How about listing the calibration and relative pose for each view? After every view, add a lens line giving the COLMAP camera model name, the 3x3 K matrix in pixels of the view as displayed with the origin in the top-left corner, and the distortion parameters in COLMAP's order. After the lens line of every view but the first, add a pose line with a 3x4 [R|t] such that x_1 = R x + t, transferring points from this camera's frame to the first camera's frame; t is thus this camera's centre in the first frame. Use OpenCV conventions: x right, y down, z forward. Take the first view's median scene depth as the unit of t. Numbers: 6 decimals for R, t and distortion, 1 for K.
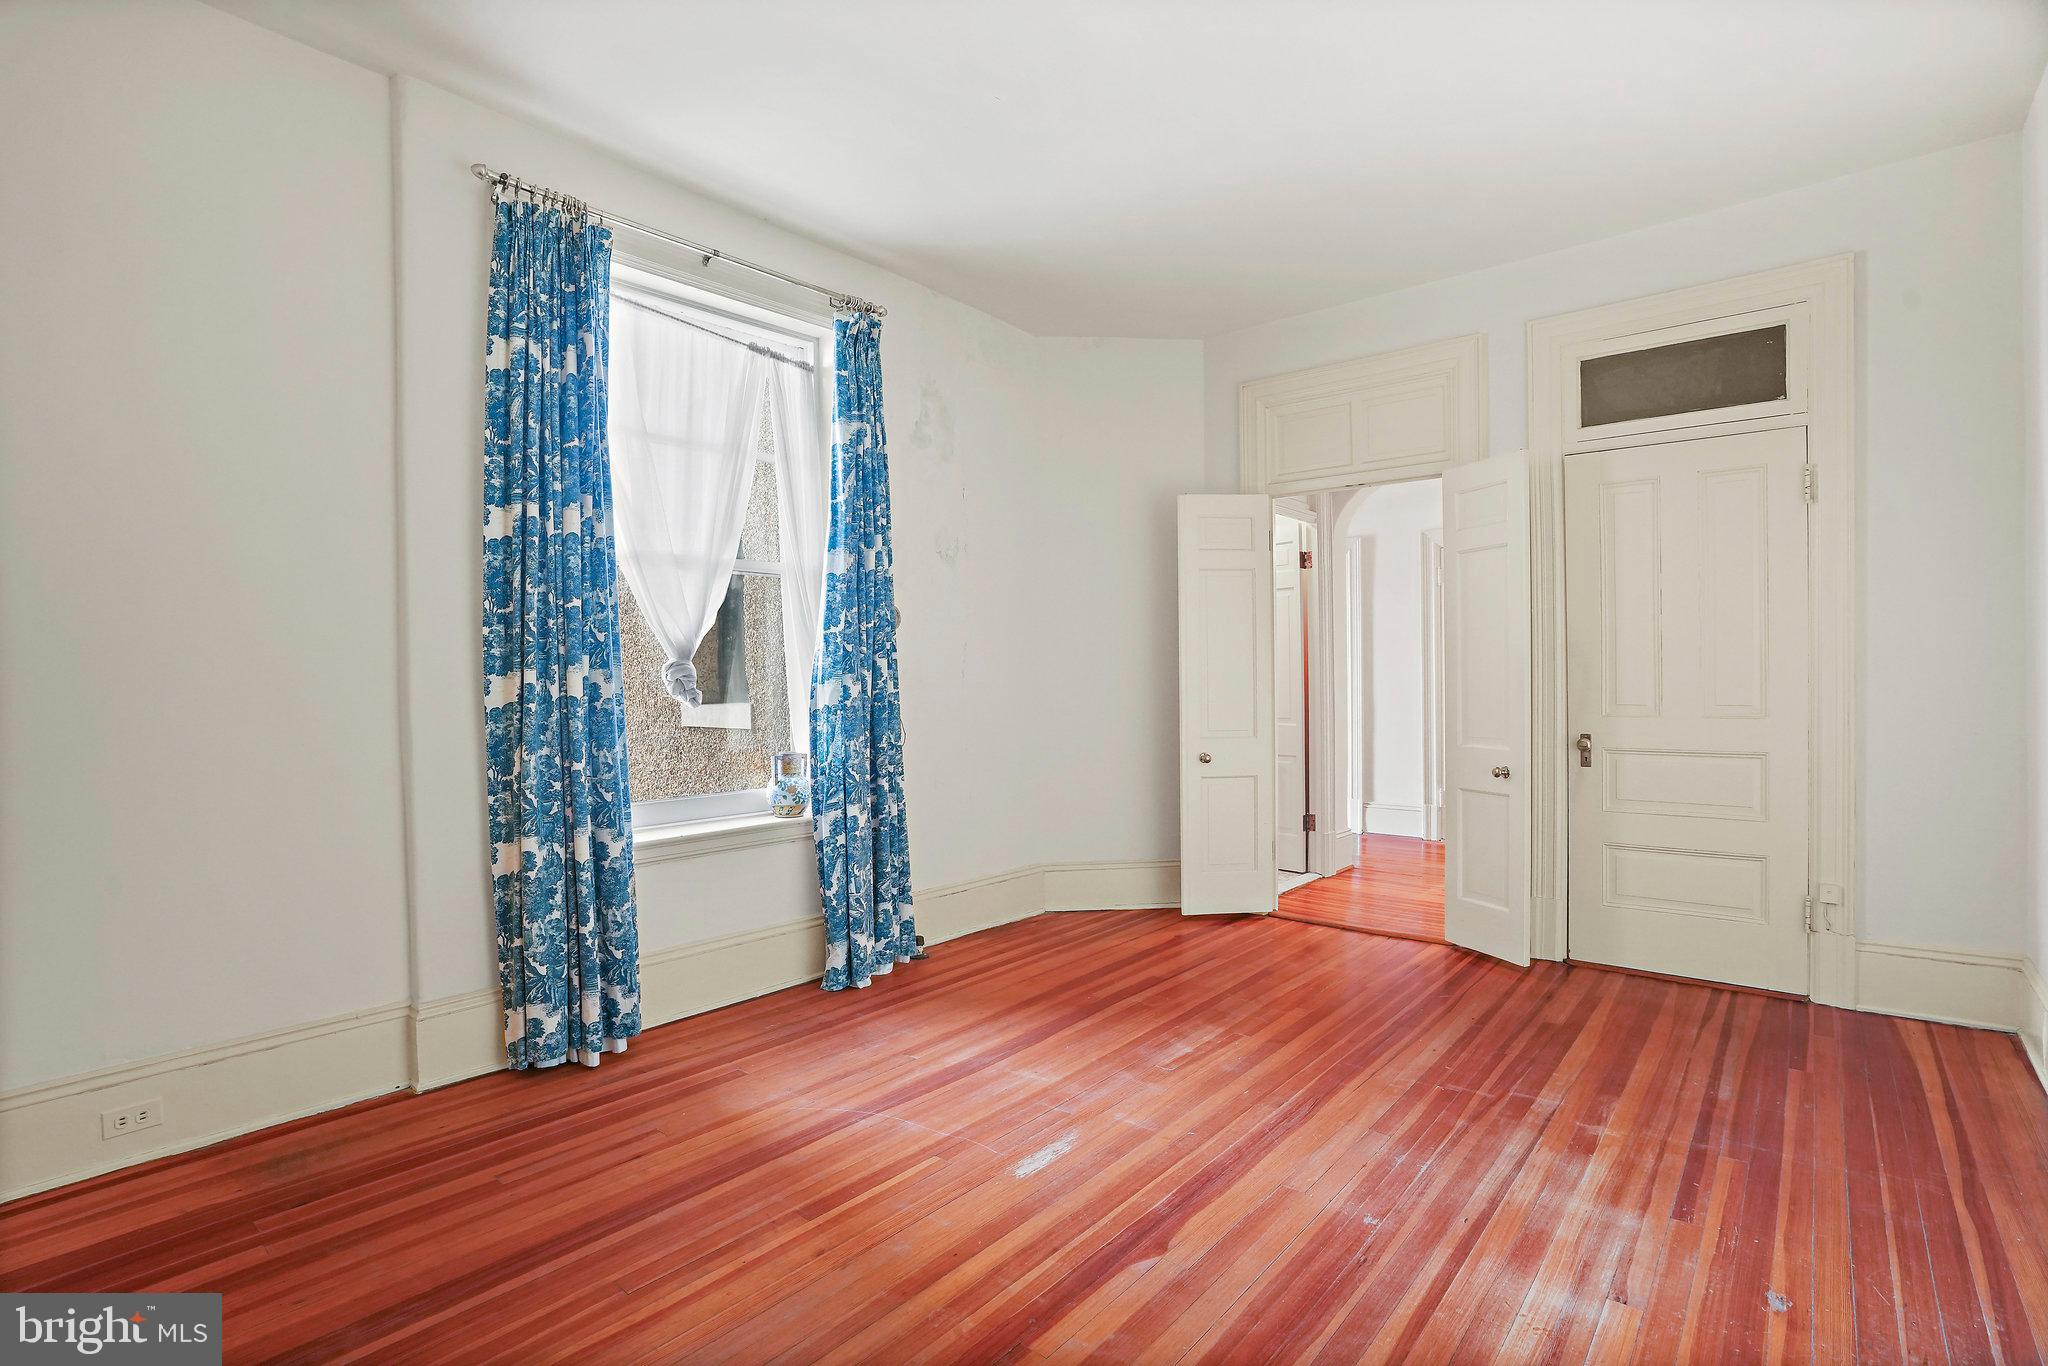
lens RADIAL K [[973.9, 0, 1003.9], [0, 973.9, 679.2], [0, 0, 1]] dist [-0.048686, 0.021488]
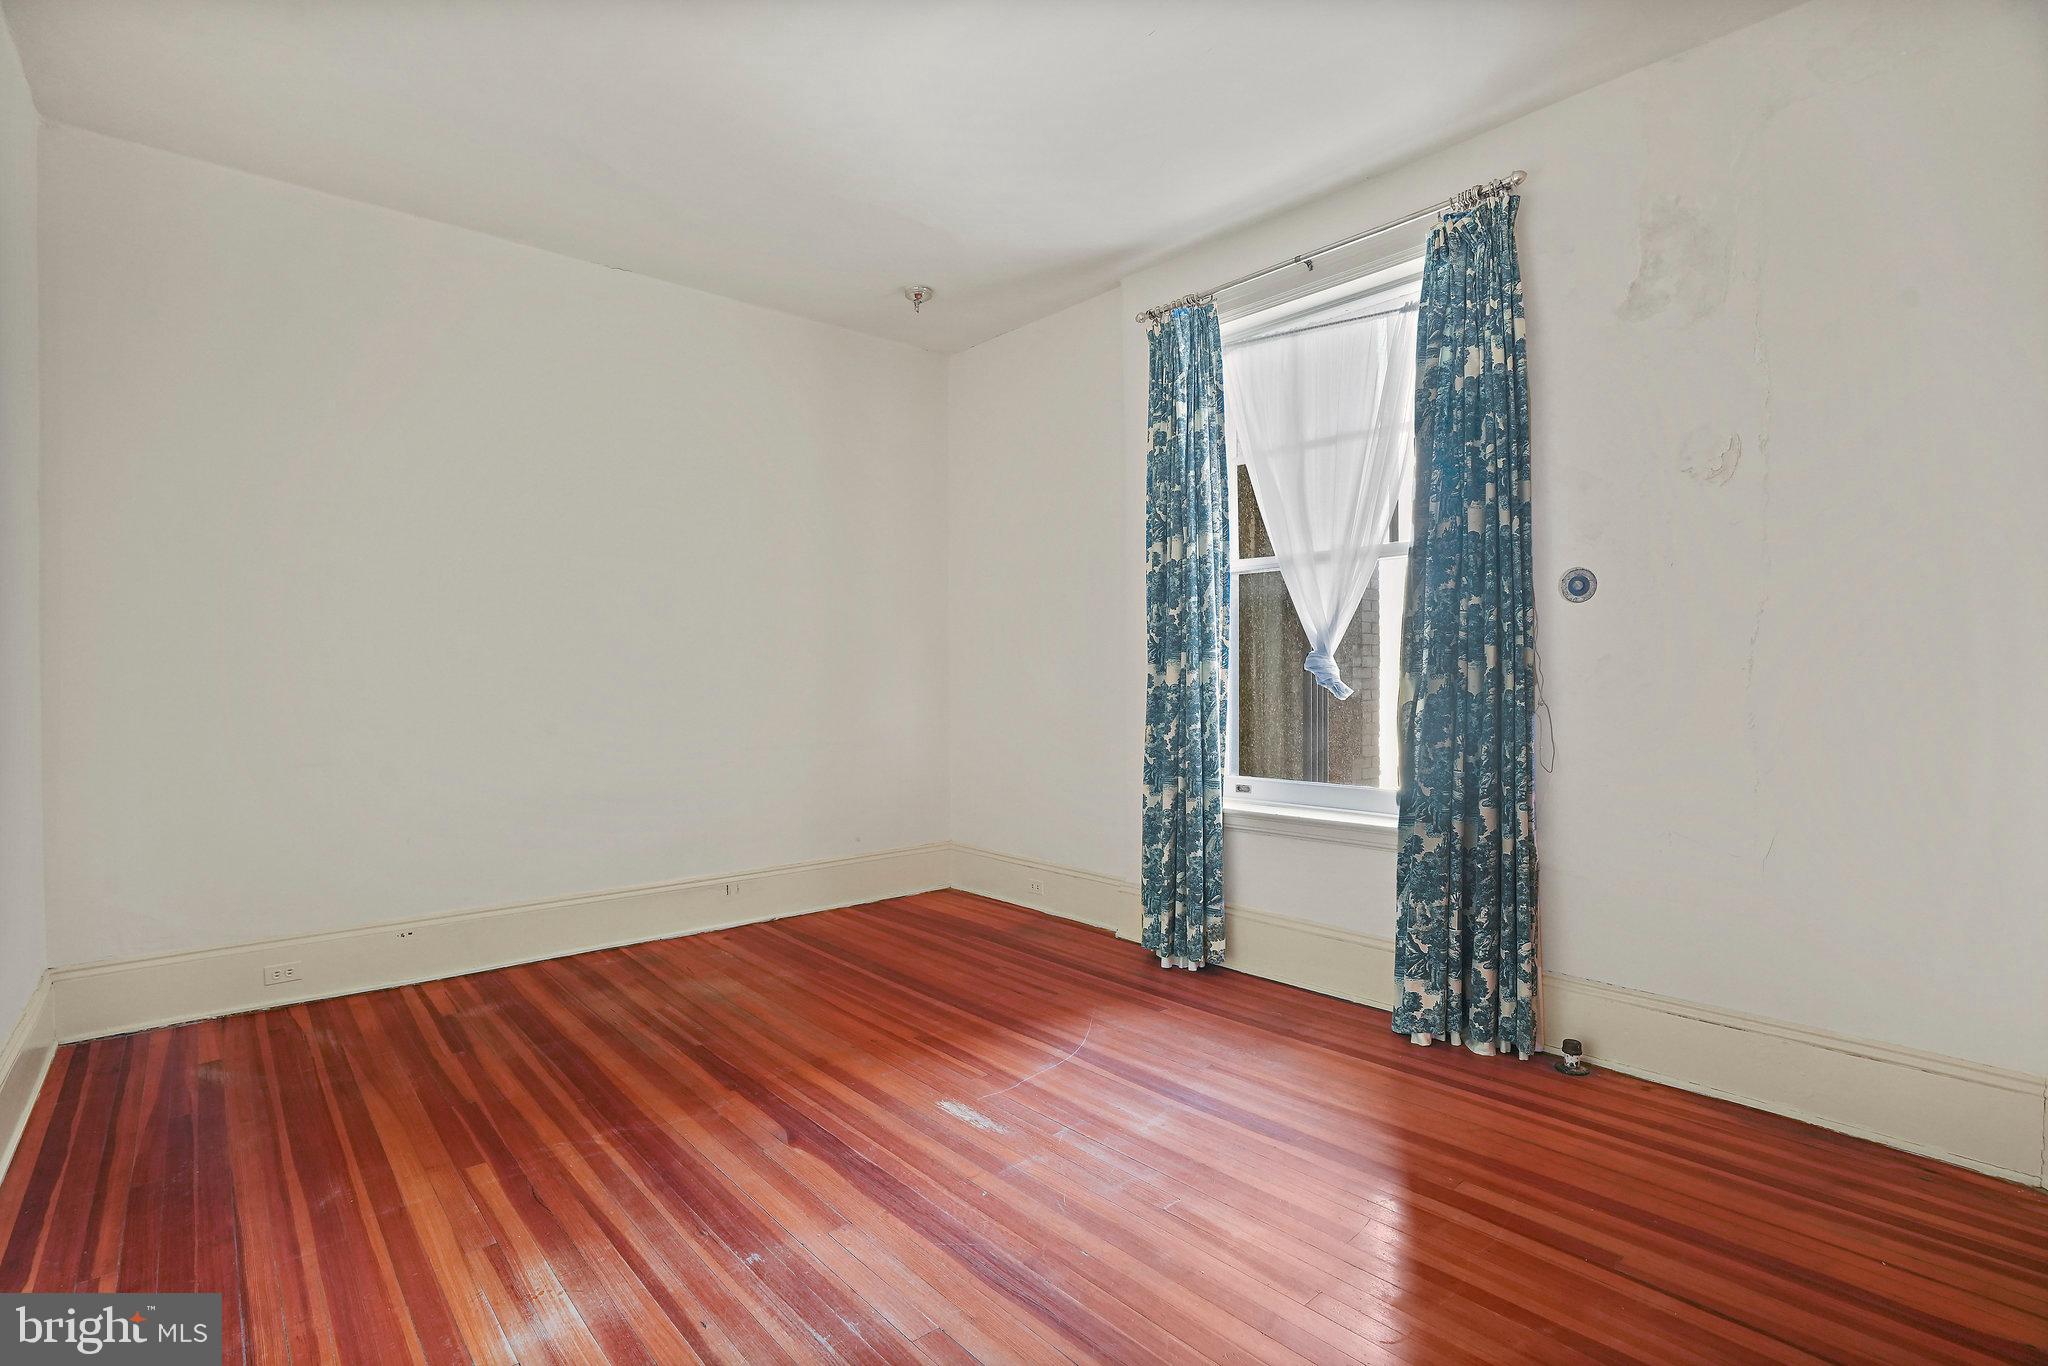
lens RADIAL K [[973.9, 0, 1018.3], [0, 973.9, 676.6], [0, 0, 1]] dist [-0.048686, 0.021488]
pose [[-0.141132, 0.010886, -0.989931, 0.953106], [0.004467, 0.999936, 0.010359, -0.006733], [0.989981, -0.002960, -0.141172, 1.047013]]
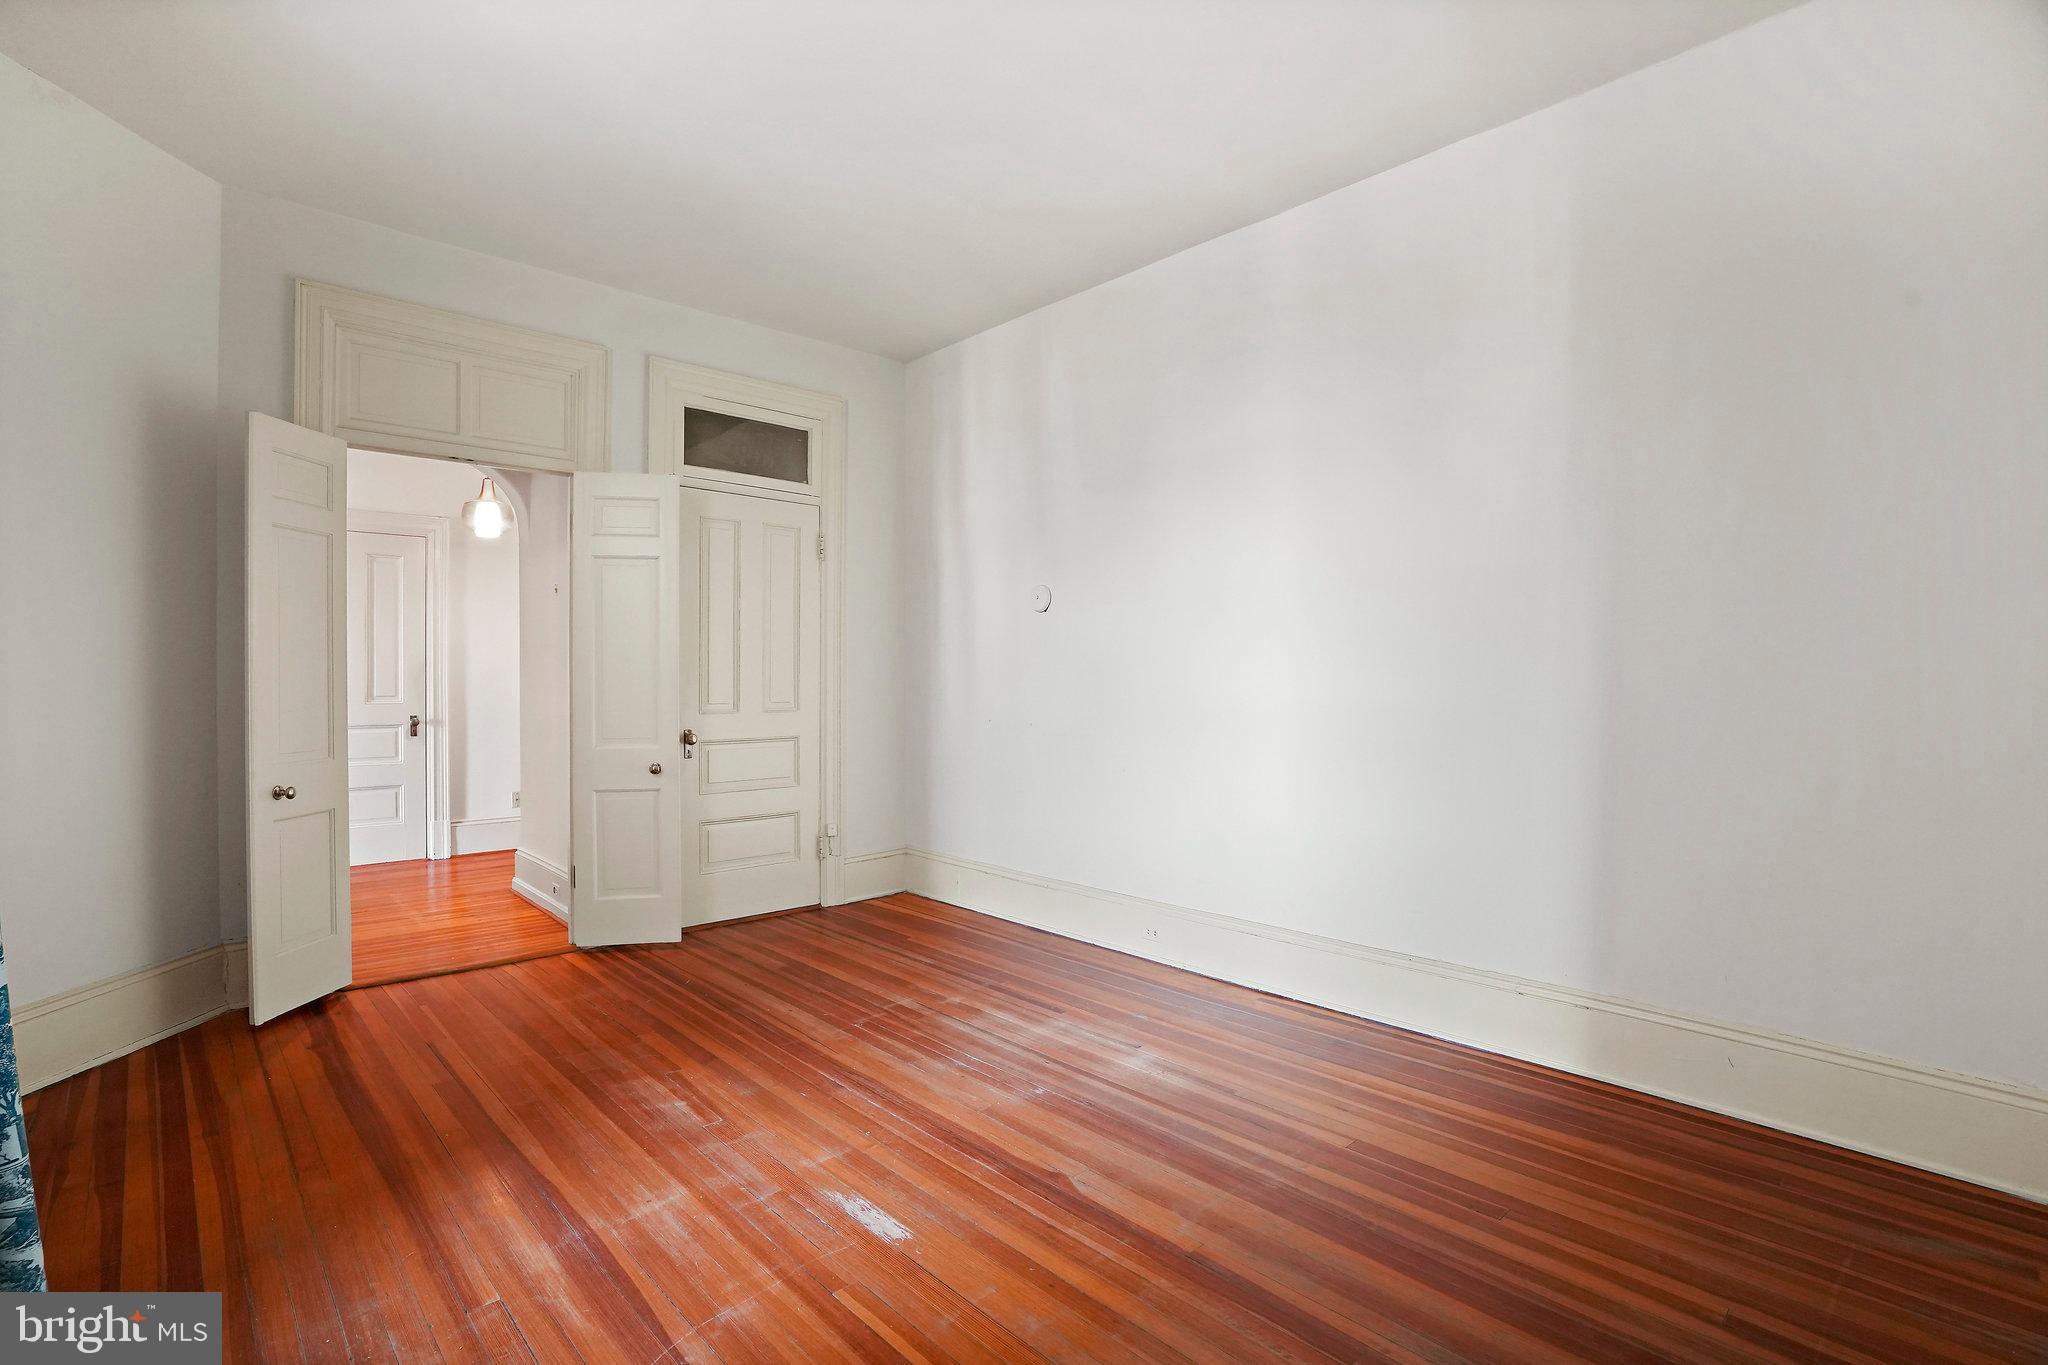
lens RADIAL K [[973.9, 0, 1026.0], [0, 973.9, 676.8], [0, 0, 1]] dist [-0.048686, 0.021488]
pose [[0.104606, 0.008907, 0.994474, -0.718599], [-0.002760, 0.999959, -0.008666, 0.003129], [-0.994510, -0.001839, 0.104626, 0.663187]]
